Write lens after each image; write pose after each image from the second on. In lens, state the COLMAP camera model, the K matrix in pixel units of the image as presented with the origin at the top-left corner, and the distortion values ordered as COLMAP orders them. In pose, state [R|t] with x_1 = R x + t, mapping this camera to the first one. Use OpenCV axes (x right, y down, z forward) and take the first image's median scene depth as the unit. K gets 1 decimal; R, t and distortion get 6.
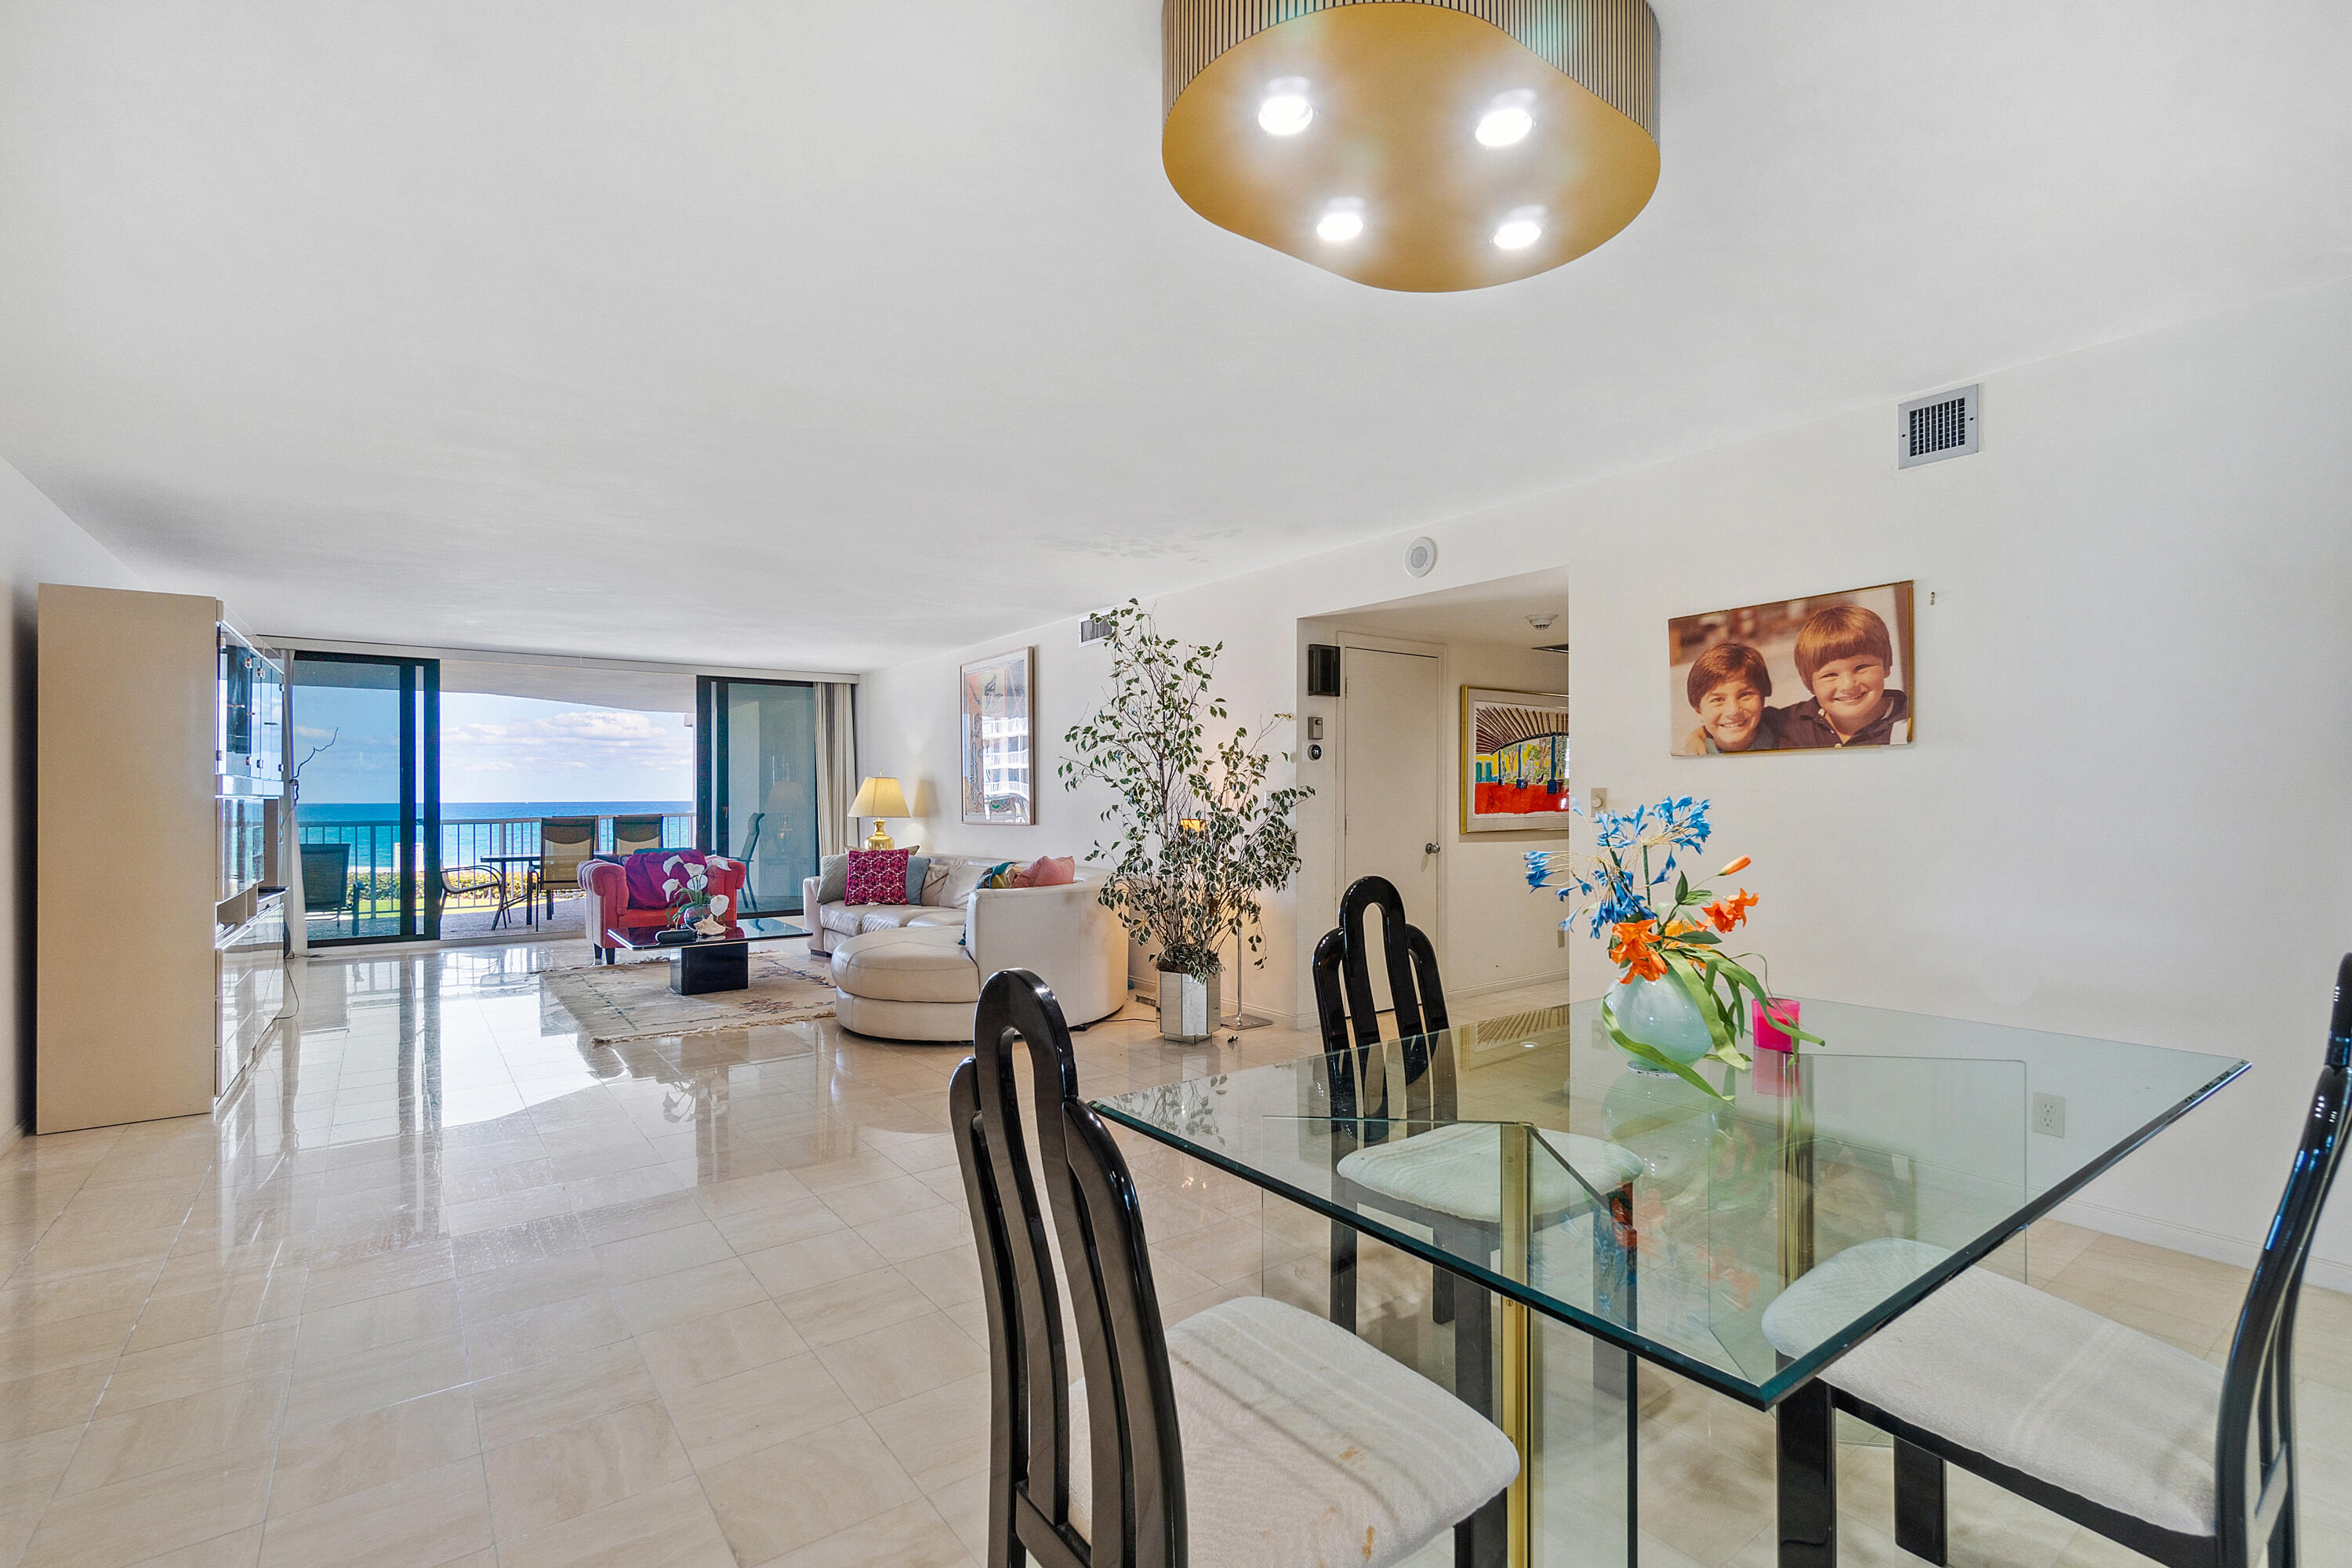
lens RADIAL K [[1052.6, 0, 1178.0], [0, 1052.6, 793.7], [0, 0, 1]] dist [-0.000466, -0.000070]
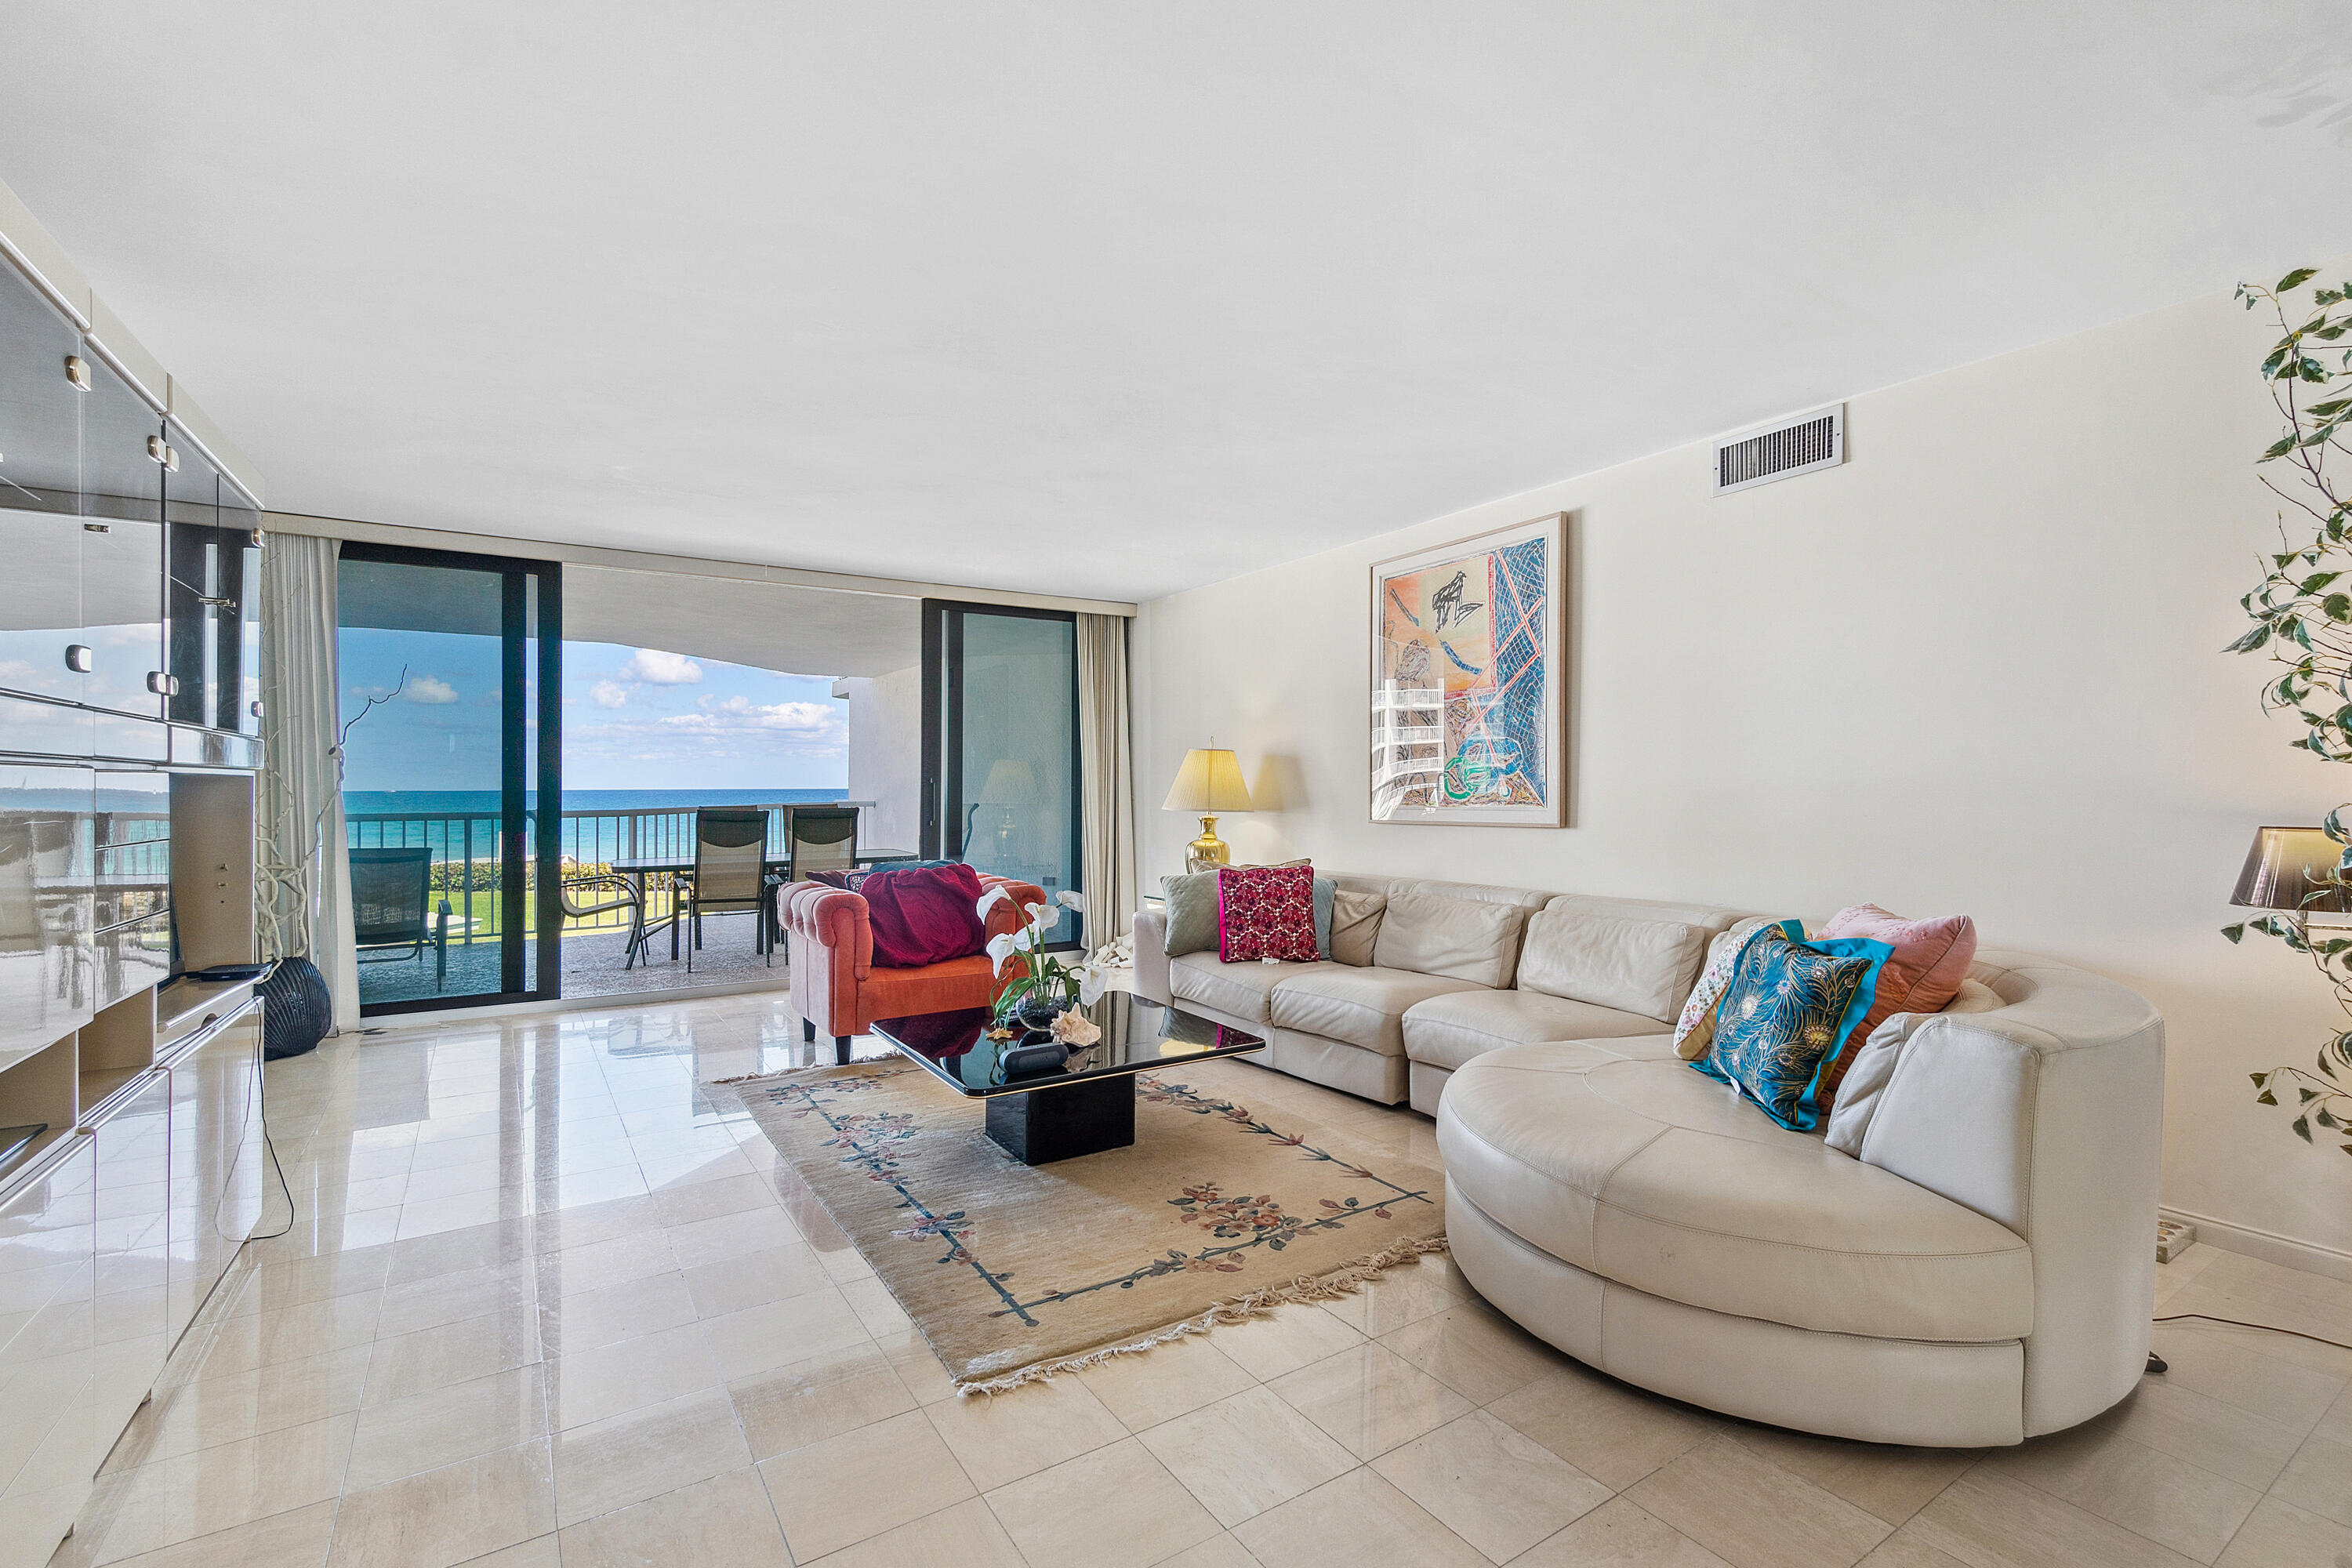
lens RADIAL K [[1112.5, 0, 1176.0], [0, 1112.5, 784.0], [0, 0, 1]] dist [0.018698, 0.000007]
pose [[0.995380, 0.003771, -0.095942, -0.259135], [-0.003767, 0.999993, 0.000226, 0.005556], [0.095942, 0.000137, 0.995387, 0.351686]]
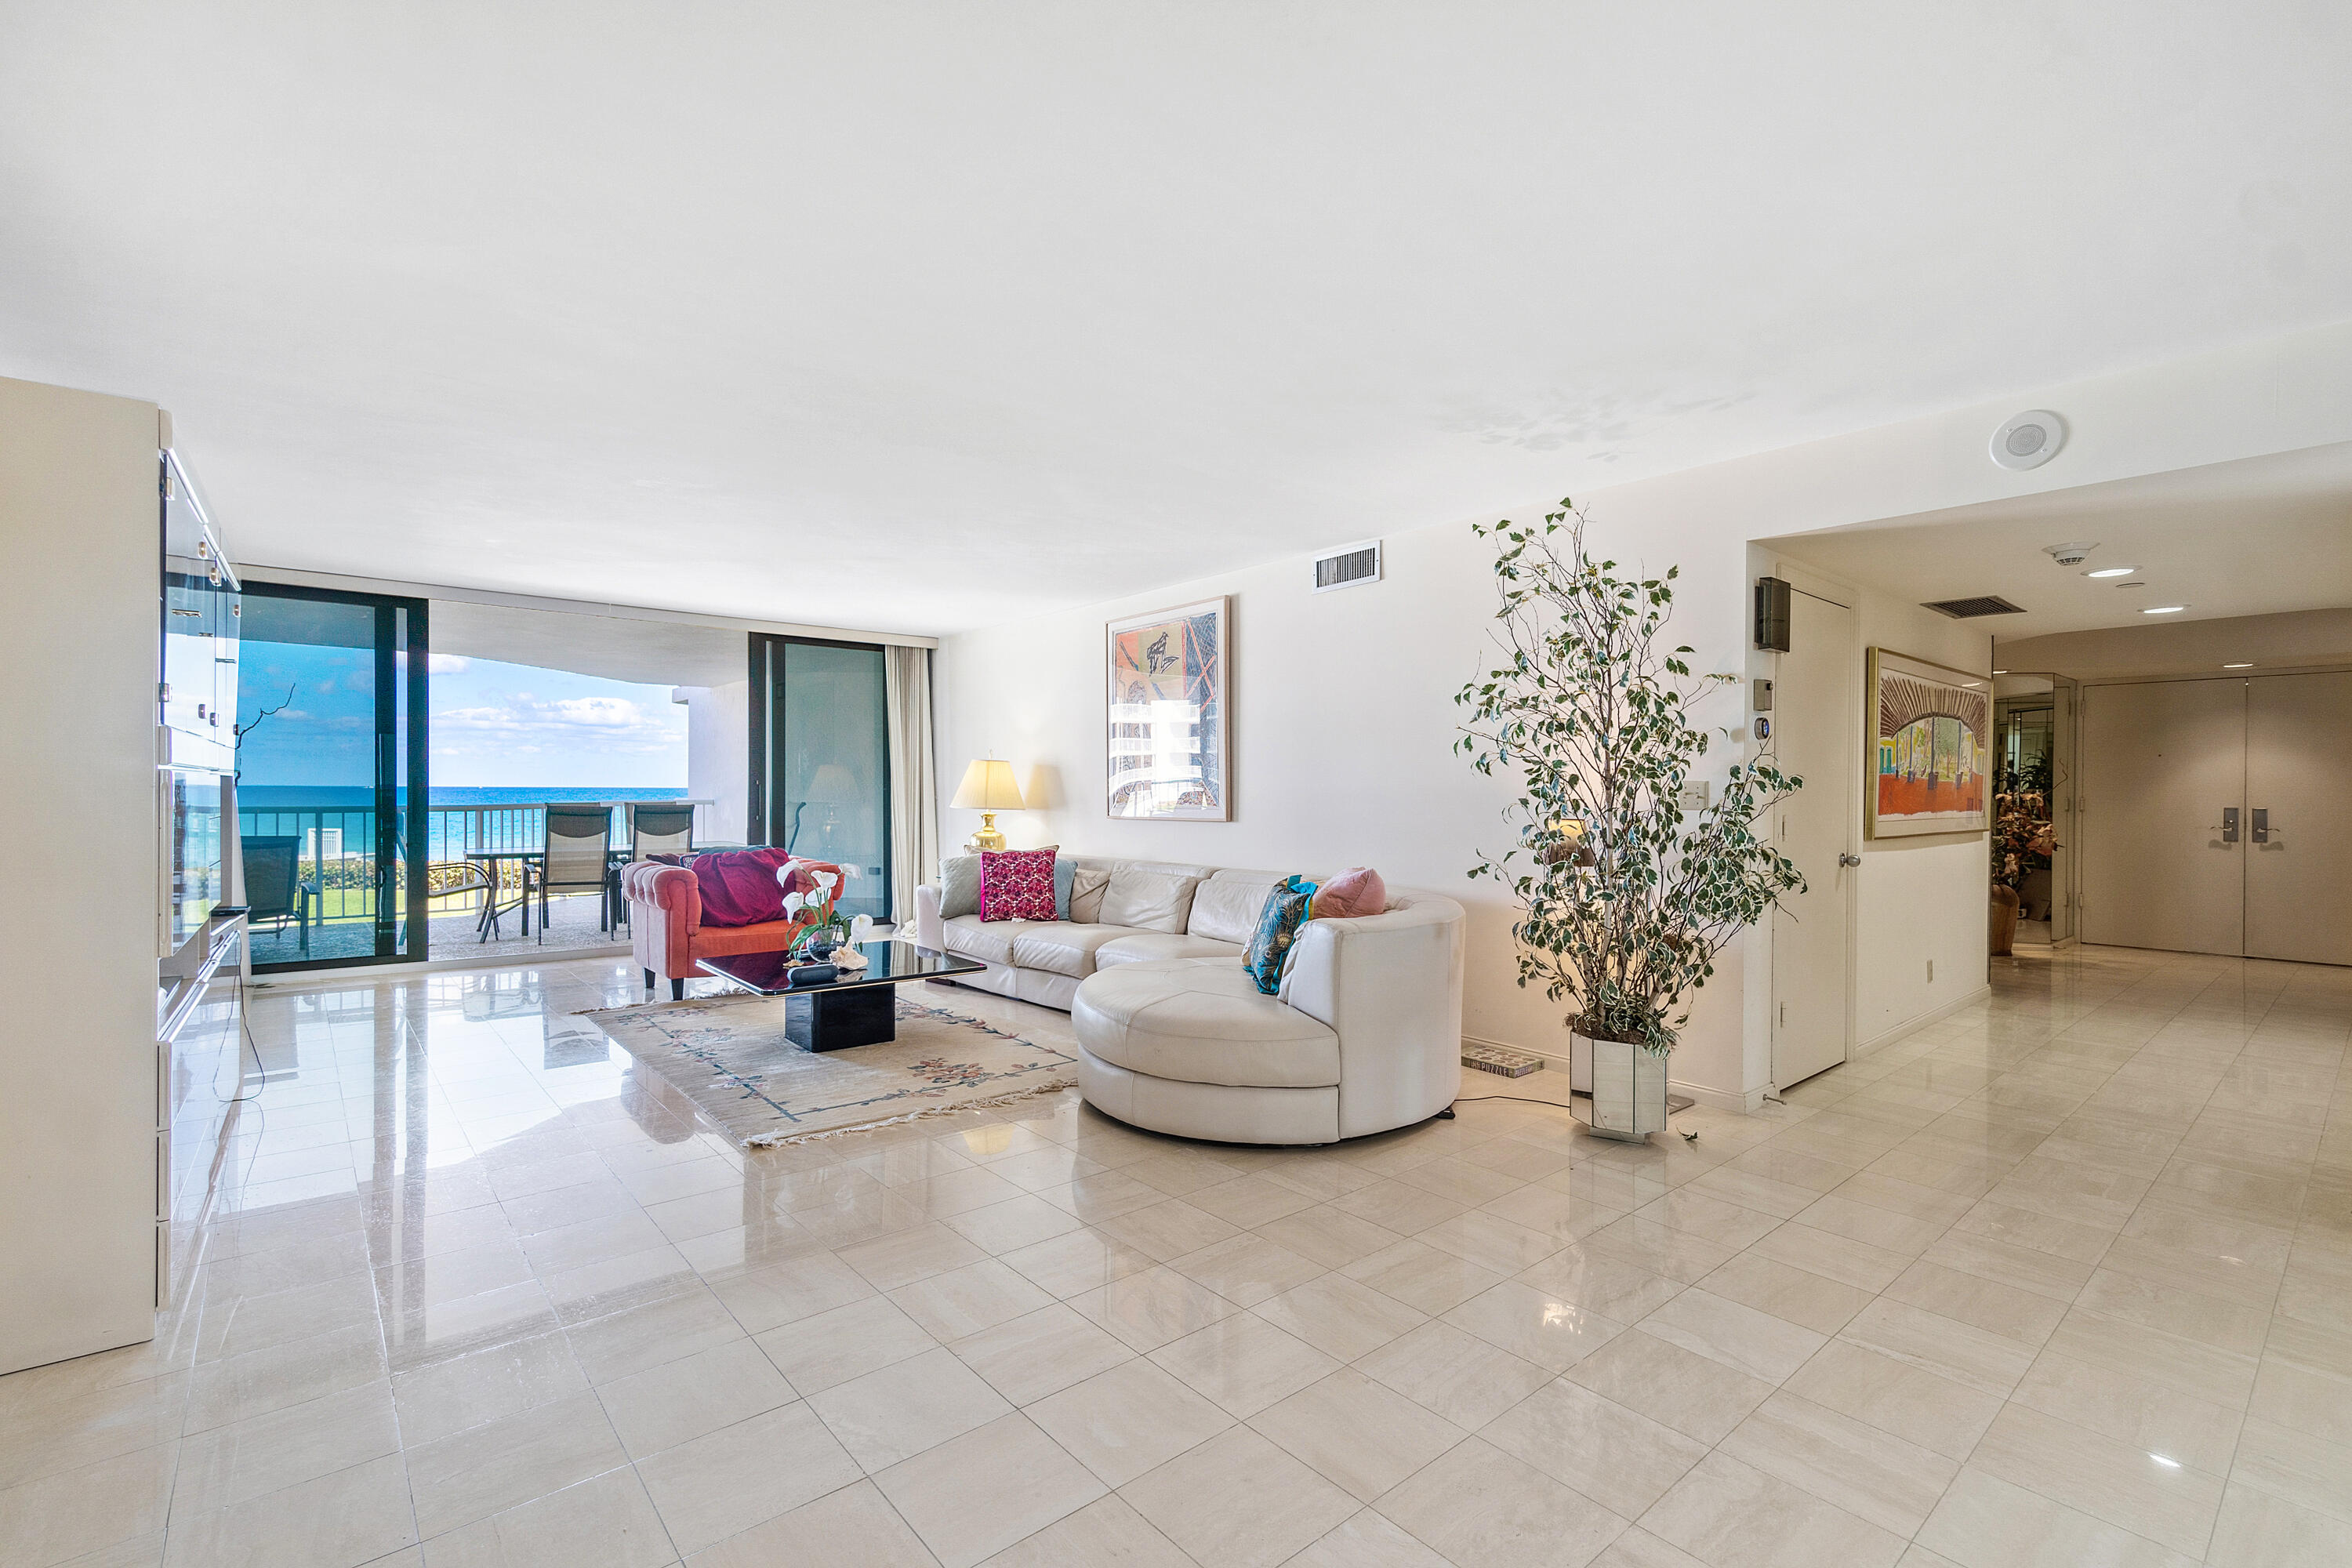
lens RADIAL K [[1037.6, 0, 1190.3], [0, 1037.6, 803.0], [0, 0, 1]] dist [0.003163, 0.000013]
pose [[0.997697, 0.011001, 0.066932, -0.192587], [-0.012022, 0.999817, 0.014865, 0.003690], [-0.066756, -0.015635, 0.997647, 0.199078]]
